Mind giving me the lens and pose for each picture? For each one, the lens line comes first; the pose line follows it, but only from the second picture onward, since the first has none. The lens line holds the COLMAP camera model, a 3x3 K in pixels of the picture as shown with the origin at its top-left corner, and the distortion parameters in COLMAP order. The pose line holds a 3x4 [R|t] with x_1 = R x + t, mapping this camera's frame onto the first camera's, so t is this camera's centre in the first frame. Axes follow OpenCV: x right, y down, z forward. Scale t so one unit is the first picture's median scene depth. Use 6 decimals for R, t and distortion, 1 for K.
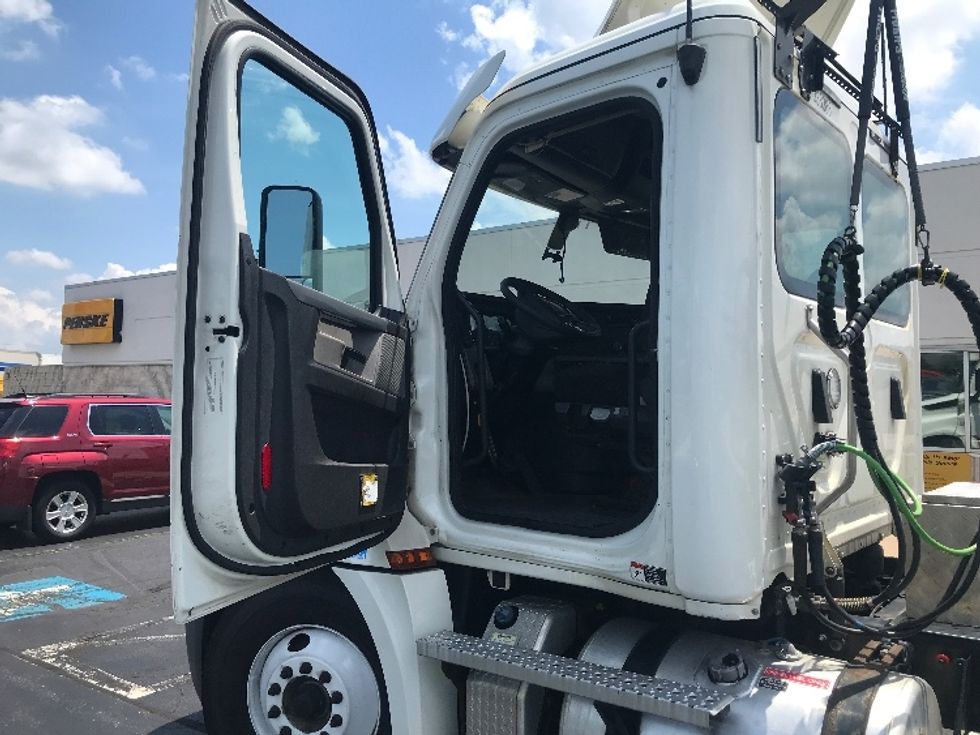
lens RADIAL K [[800.1, 0, 495.5], [0, 800.1, 359.0], [0, 0, 1]] dist [0.018053, -0.000488]
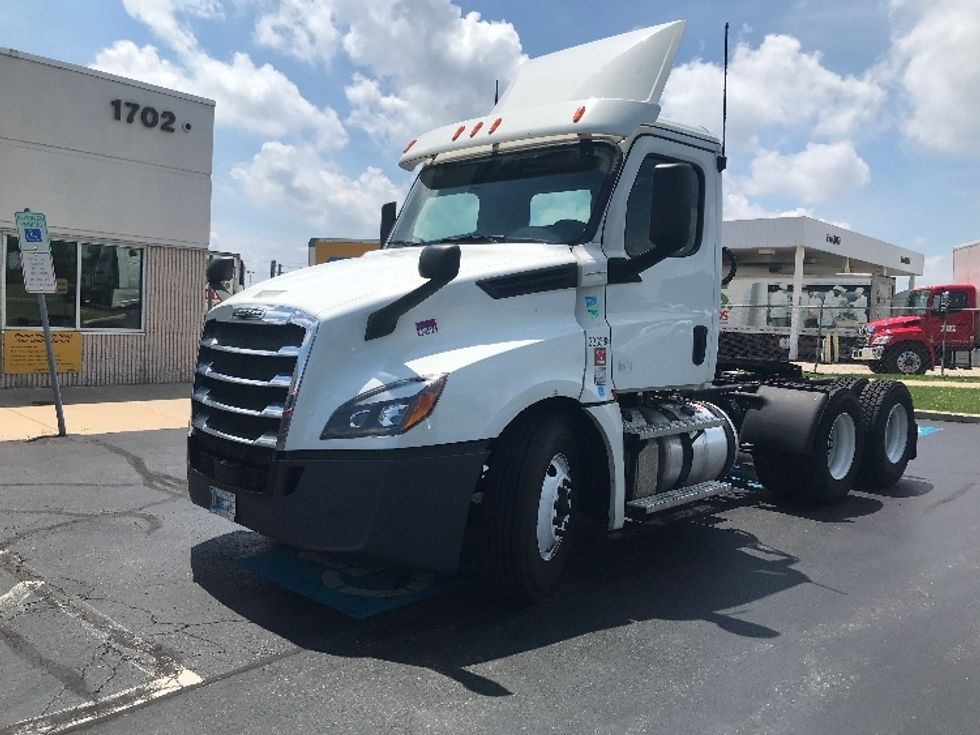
lens RADIAL K [[800.1, 0, 487.6], [0, 800.1, 367.3], [0, 0, 1]] dist [0.018053, -0.000488]
pose [[0.094319, -0.064014, 0.993482, -1.063548], [-0.095757, 0.992720, 0.073056, 0.058242], [-0.990926, -0.102023, 0.087502, 0.666799]]
